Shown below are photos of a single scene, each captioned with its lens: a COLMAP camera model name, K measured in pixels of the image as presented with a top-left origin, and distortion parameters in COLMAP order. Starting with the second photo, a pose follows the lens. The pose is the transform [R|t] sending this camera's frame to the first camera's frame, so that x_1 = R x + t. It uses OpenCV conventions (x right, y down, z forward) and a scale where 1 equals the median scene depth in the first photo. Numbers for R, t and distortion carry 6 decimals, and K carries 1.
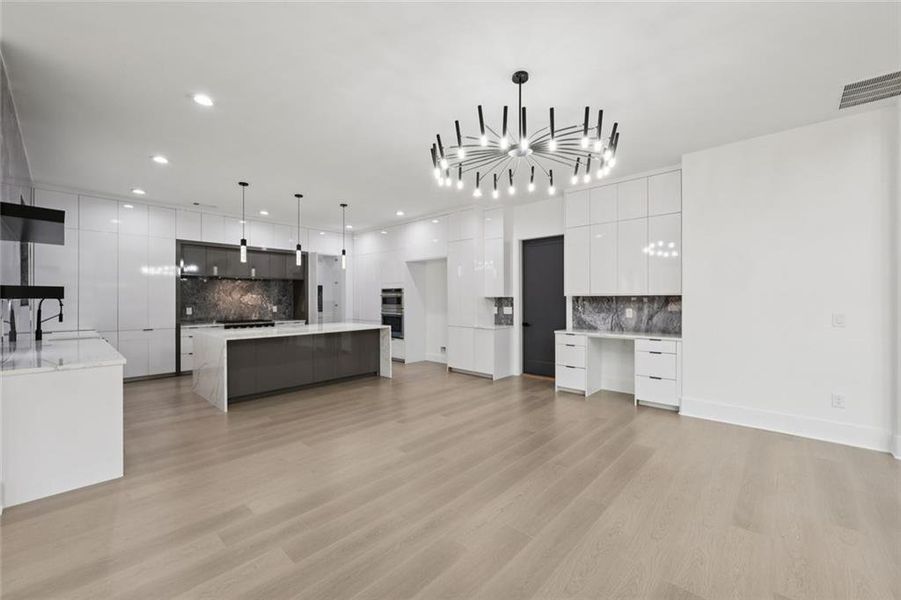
lens RADIAL K [[363.7, 0, 449.0], [0, 363.7, 300.7], [0, 0, 1]] dist [0.000335, -0.000011]
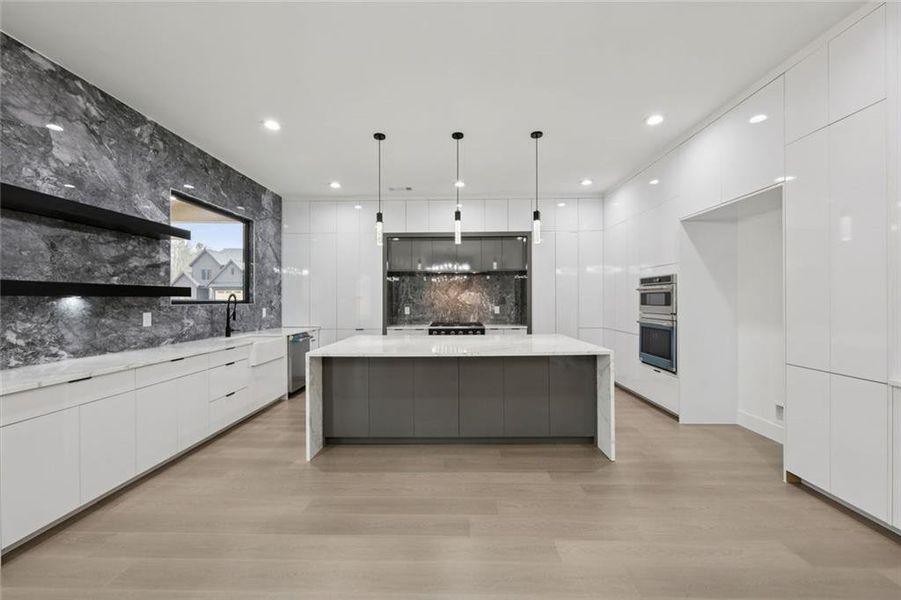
lens RADIAL K [[363.7, 0, 449.0], [0, 363.7, 300.7], [0, 0, 1]] dist [0.000335, -0.000011]
pose [[0.664328, 0.000350, -0.747441, 0.044872], [0.000497, 0.999999, 0.000910, 0.002279], [0.747441, -0.000976, 0.664327, 0.440607]]
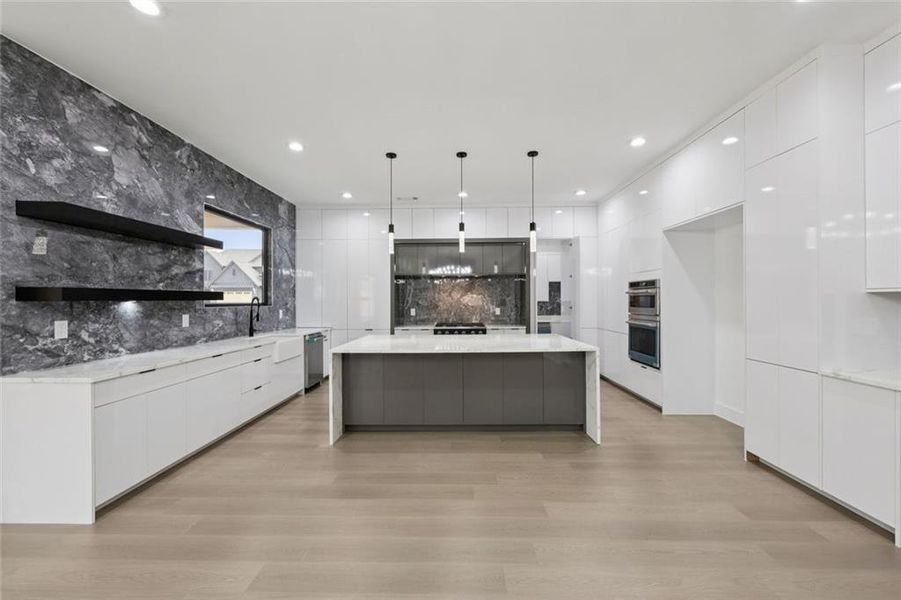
lens RADIAL K [[363.7, 0, 449.0], [0, 363.7, 300.7], [0, 0, 1]] dist [0.000335, -0.000011]
pose [[0.661465, -0.001612, -0.749975, 0.083185], [0.001595, 0.999998, -0.000743, -0.001057], [0.749975, -0.000705, 0.661466, 0.399183]]
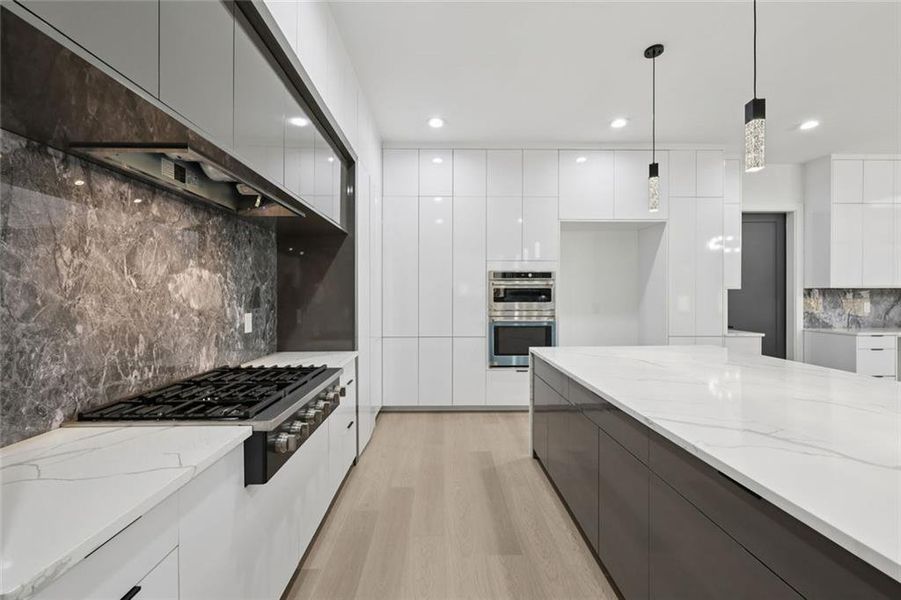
lens RADIAL K [[363.7, 0, 449.0], [0, 363.7, 300.7], [0, 0, 1]] dist [0.000335, -0.000011]
pose [[0.719283, -0.009562, 0.694652, -0.623426], [0.003856, 0.999945, 0.009772, 0.003034], [-0.694707, -0.004351, 0.719280, 0.750783]]
